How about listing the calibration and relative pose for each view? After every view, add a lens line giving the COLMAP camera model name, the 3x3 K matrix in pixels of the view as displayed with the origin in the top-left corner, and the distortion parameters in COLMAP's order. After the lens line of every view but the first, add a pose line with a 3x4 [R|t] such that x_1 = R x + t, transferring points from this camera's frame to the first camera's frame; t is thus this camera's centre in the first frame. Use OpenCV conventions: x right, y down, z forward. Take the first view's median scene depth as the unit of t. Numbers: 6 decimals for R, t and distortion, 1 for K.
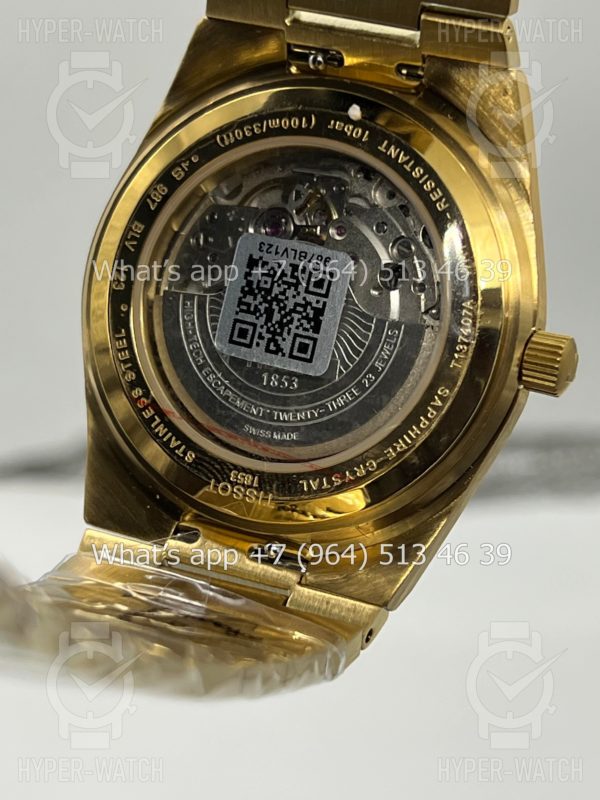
lens RADIAL K [[1793.4, 0, 300.8], [0, 1793.4, 400.2], [0, 0, 1]] dist [0.285744, 0.000000]
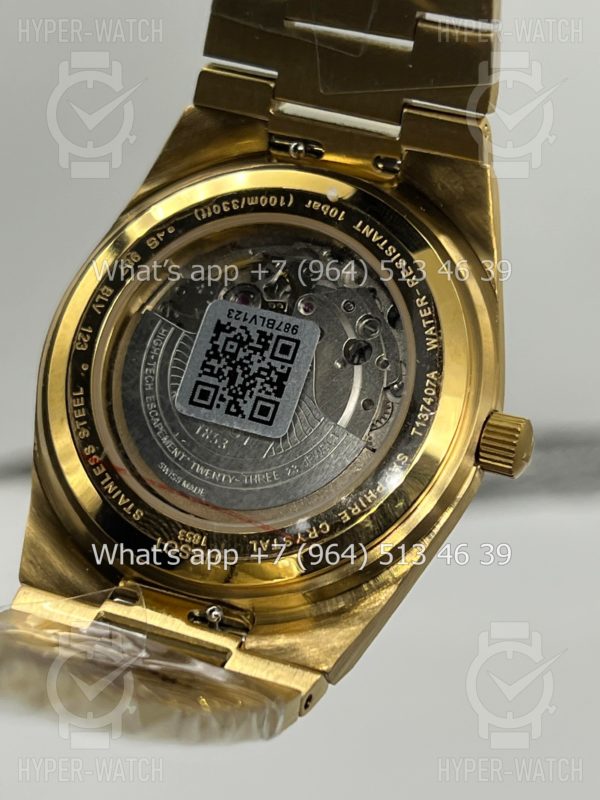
lens RADIAL K [[1793.4, 0, 298.7], [0, 1793.4, 399.4], [0, 0, 1]] dist [0.285744, 0.000000]
pose [[0.993495, 0.094683, 0.063264, -0.043168], [-0.079957, 0.975600, -0.204477, 0.166832], [-0.081081, 0.198088, 0.976825, 0.016442]]
